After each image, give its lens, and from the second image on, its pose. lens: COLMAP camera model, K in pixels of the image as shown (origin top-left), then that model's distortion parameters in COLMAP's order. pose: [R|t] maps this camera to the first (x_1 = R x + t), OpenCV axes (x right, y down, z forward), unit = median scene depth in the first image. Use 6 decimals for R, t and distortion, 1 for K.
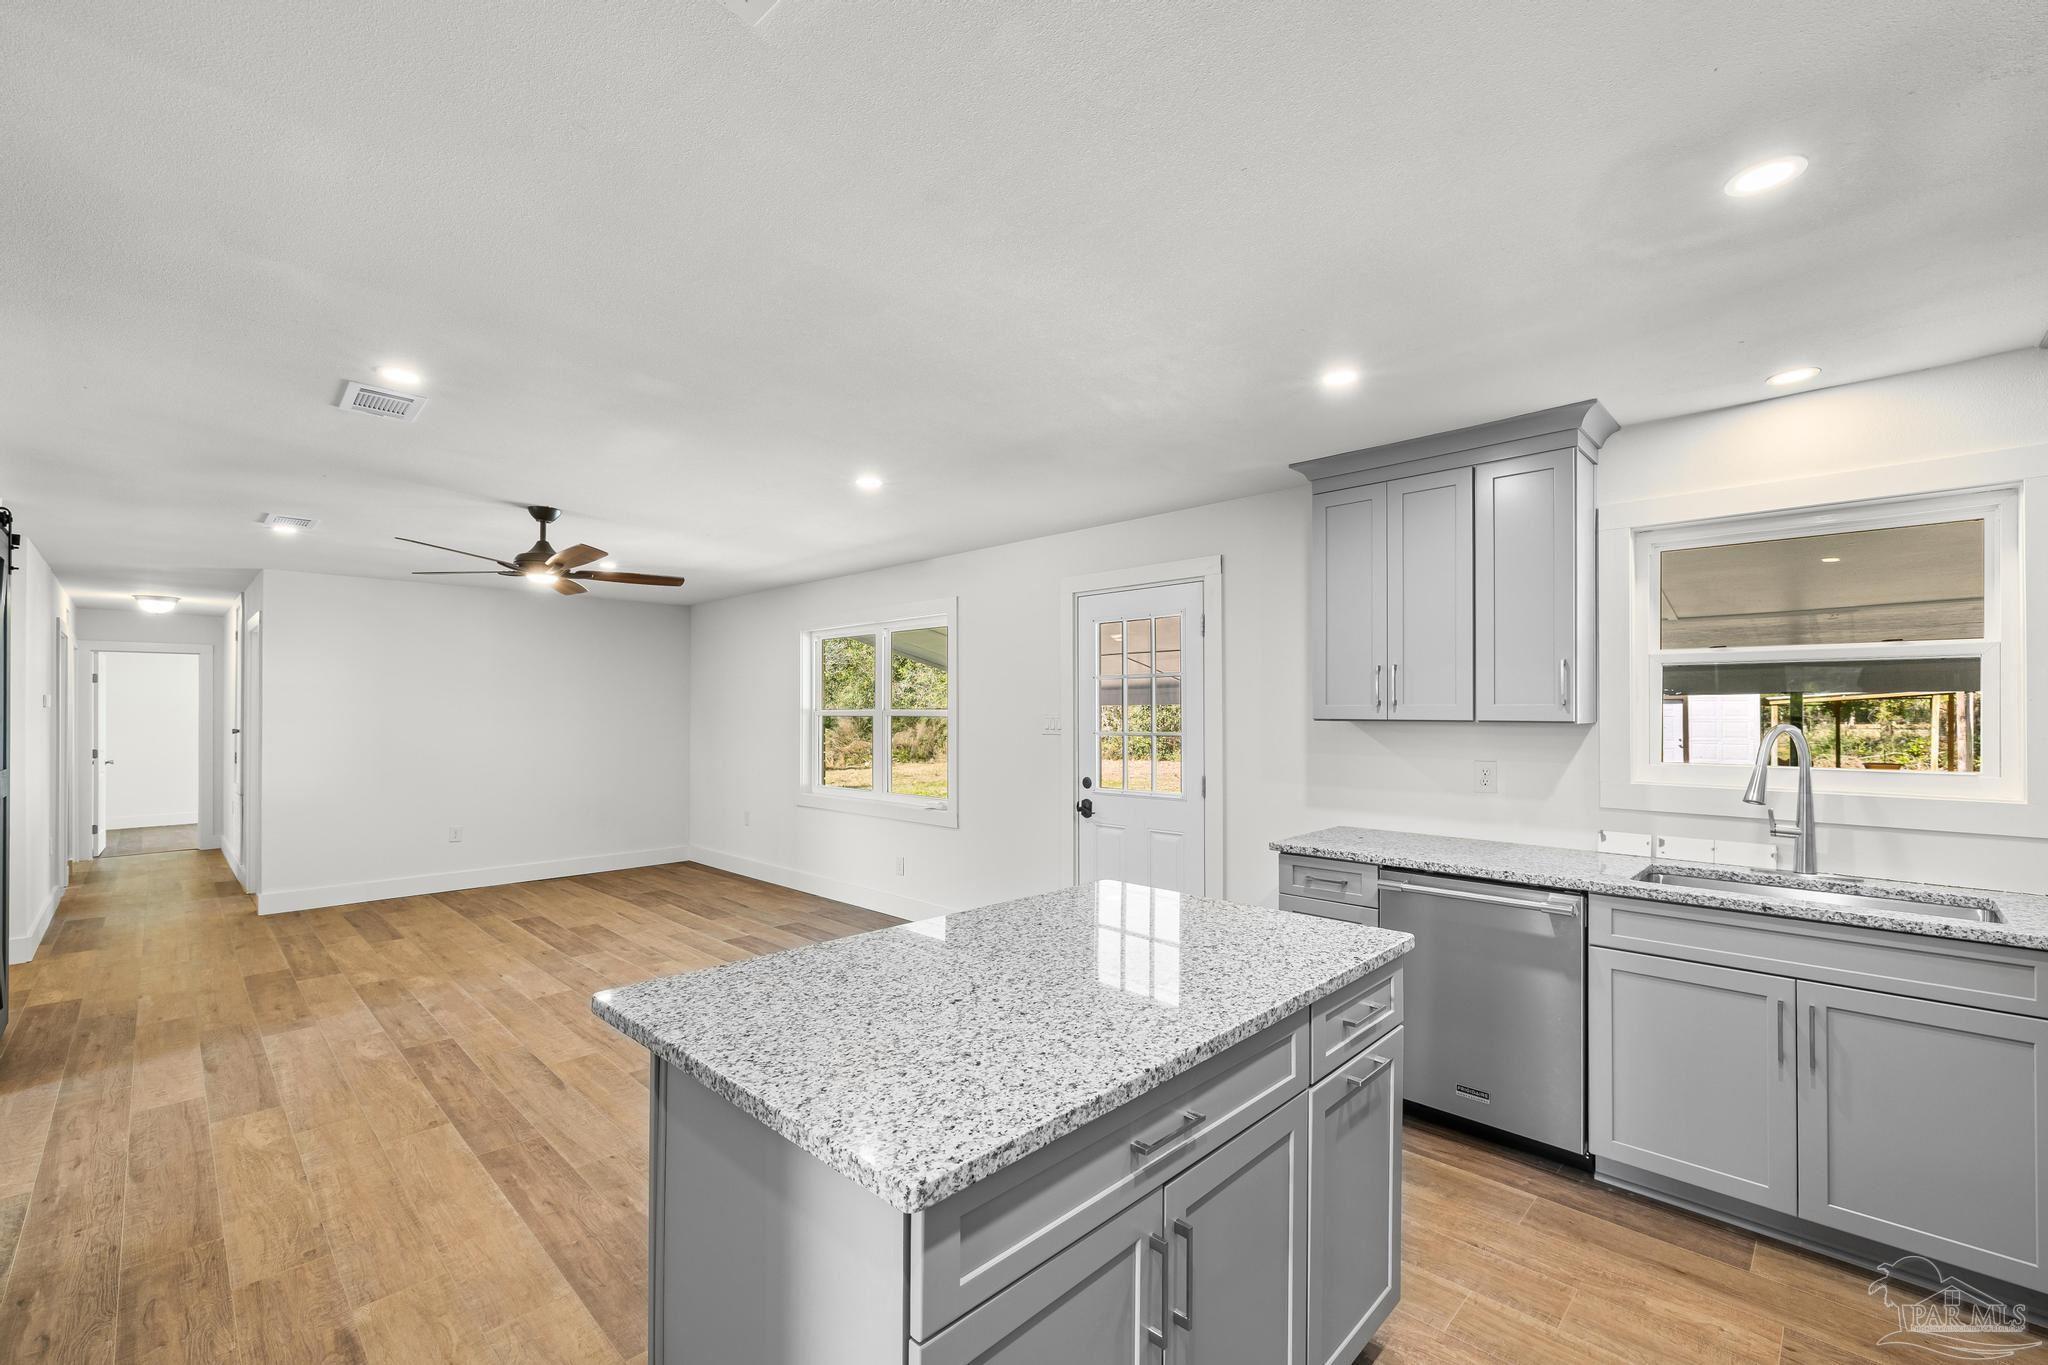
lens RADIAL K [[864.8, 0, 1017.1], [0, 864.8, 703.1], [0, 0, 1]] dist [0.007532, -0.001120]
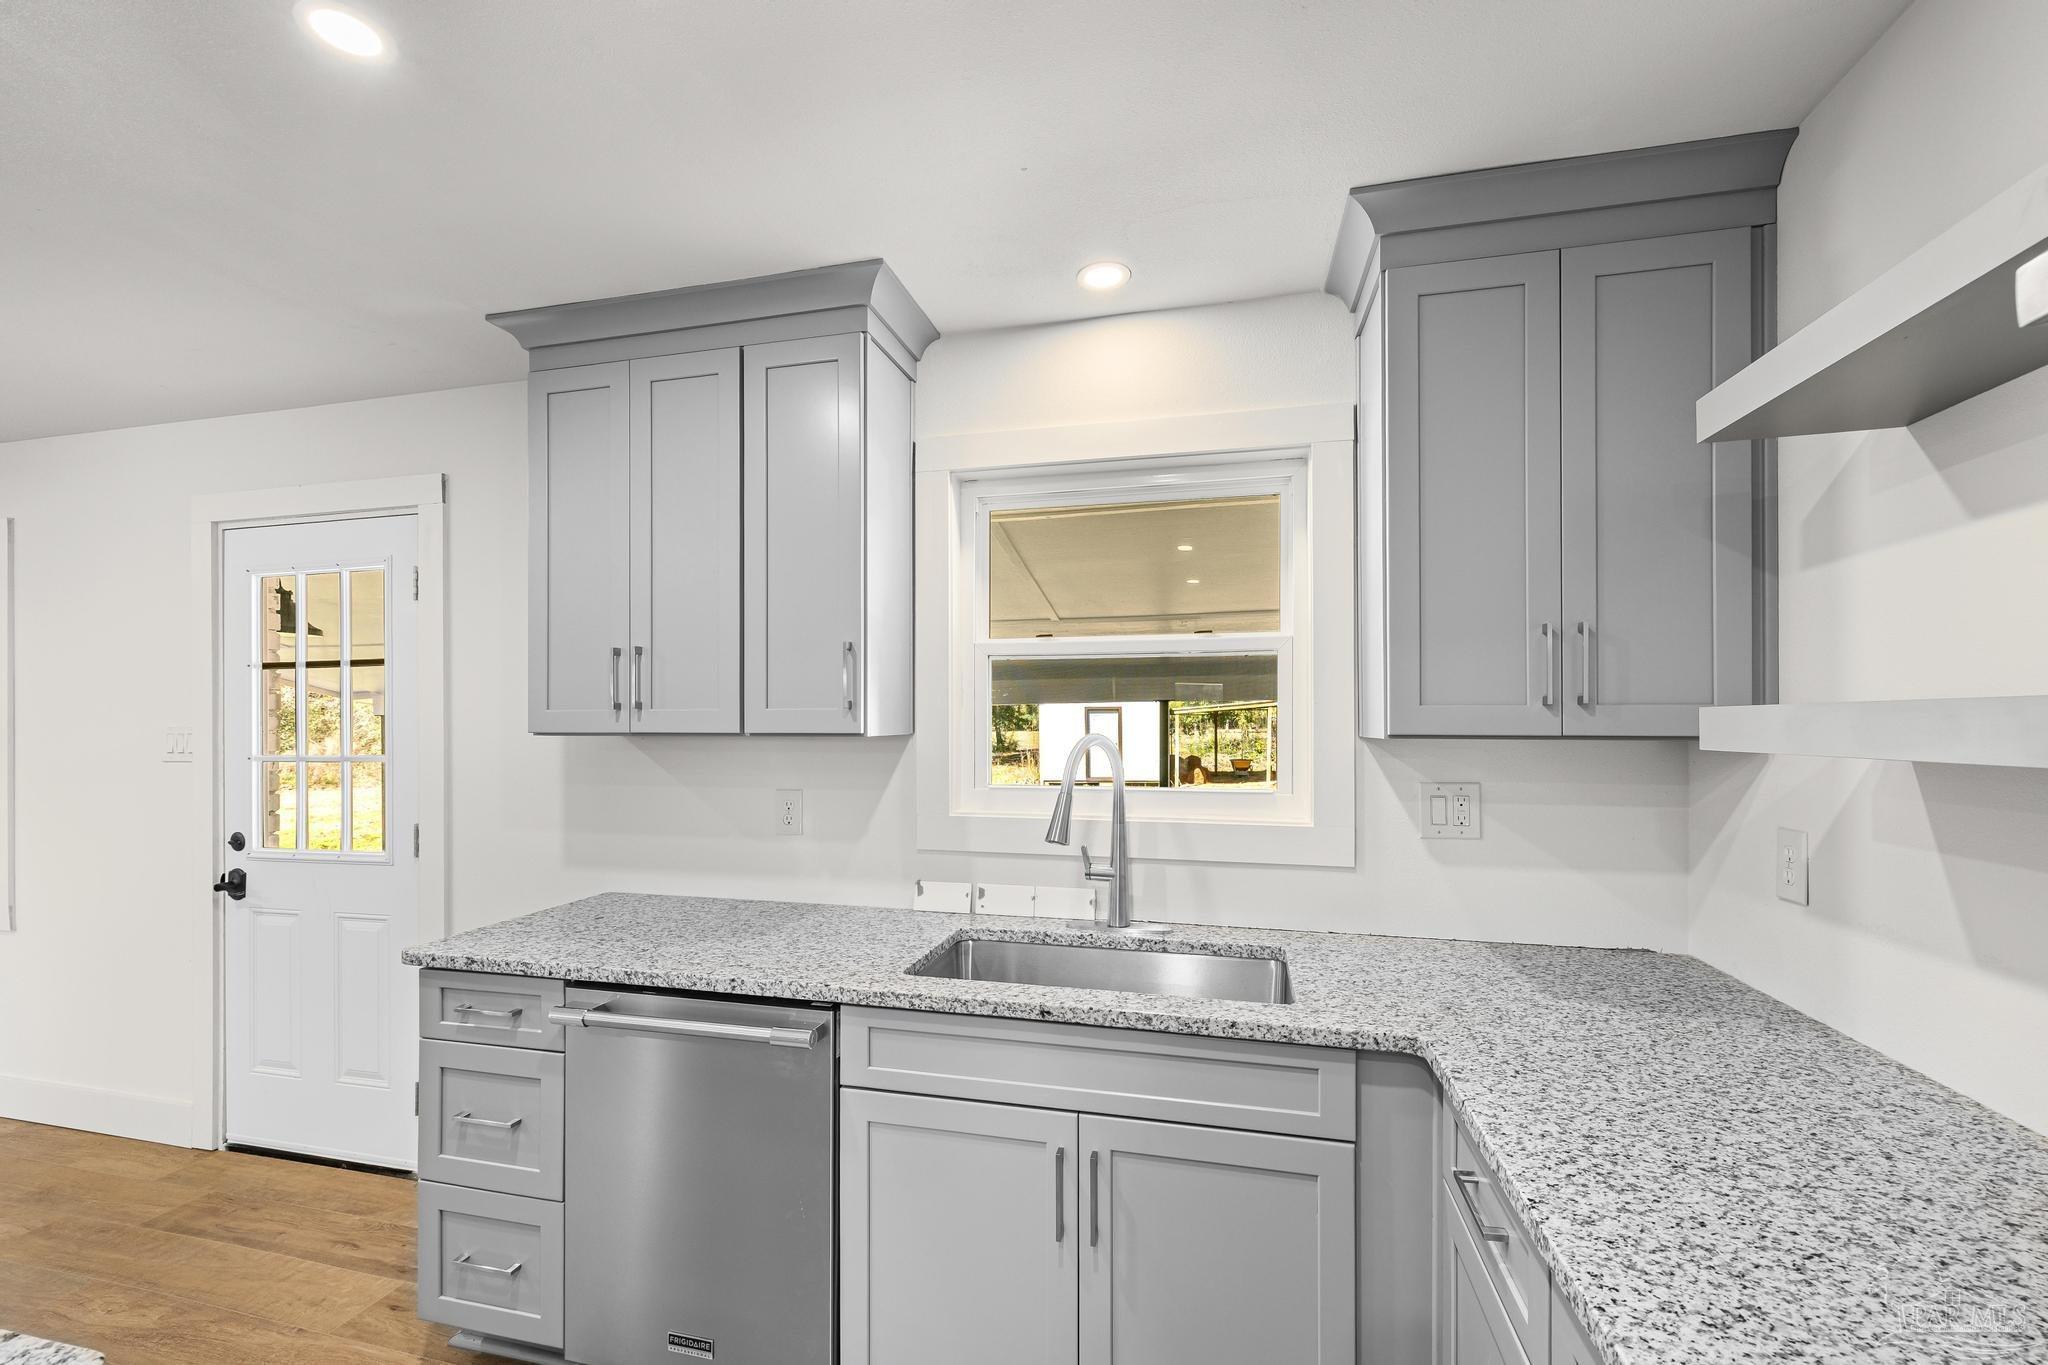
lens RADIAL K [[864.8, 0, 1021.2], [0, 864.8, 716.0], [0, 0, 1]] dist [0.007532, -0.001120]
pose [[0.863251, -0.000675, 0.504774, 0.328669], [-0.000958, 0.999995, 0.002976, 0.004322], [-0.504774, -0.003052, 0.863246, 0.280866]]
